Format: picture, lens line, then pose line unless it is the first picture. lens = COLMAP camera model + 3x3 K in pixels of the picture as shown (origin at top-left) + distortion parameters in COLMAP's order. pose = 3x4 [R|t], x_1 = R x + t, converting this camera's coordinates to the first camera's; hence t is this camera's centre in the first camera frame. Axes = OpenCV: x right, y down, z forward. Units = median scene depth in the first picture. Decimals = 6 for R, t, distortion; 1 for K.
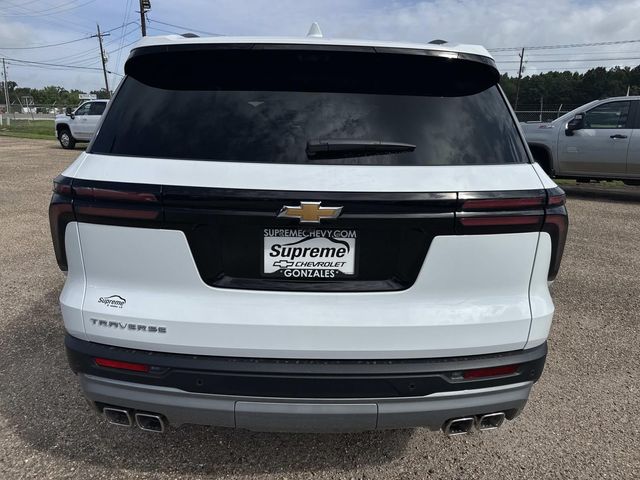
lens RADIAL K [[455.4, 0, 320.0], [0, 455.4, 240.0], [0, 0, 1]] dist [-0.002589, -0.004944]
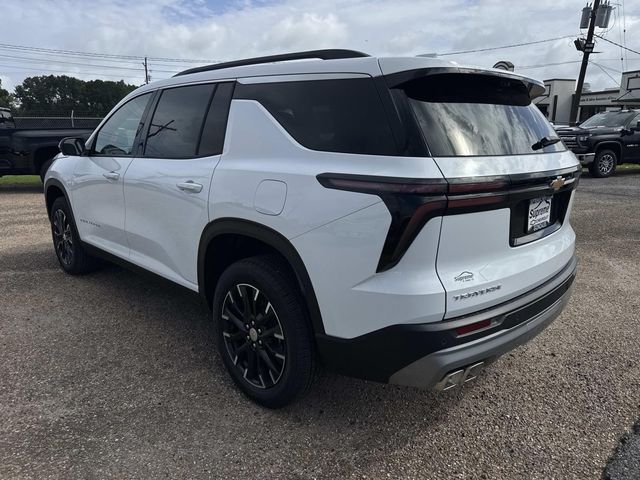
lens RADIAL K [[455.4, 0, 320.0], [0, 455.4, 240.0], [0, 0, 1]] dist [-0.002589, -0.004944]
pose [[0.714216, -0.179732, 0.676456, -1.516497], [0.189610, 0.980013, 0.060193, -0.105959], [-0.673754, 0.085272, 0.734019, 0.365628]]
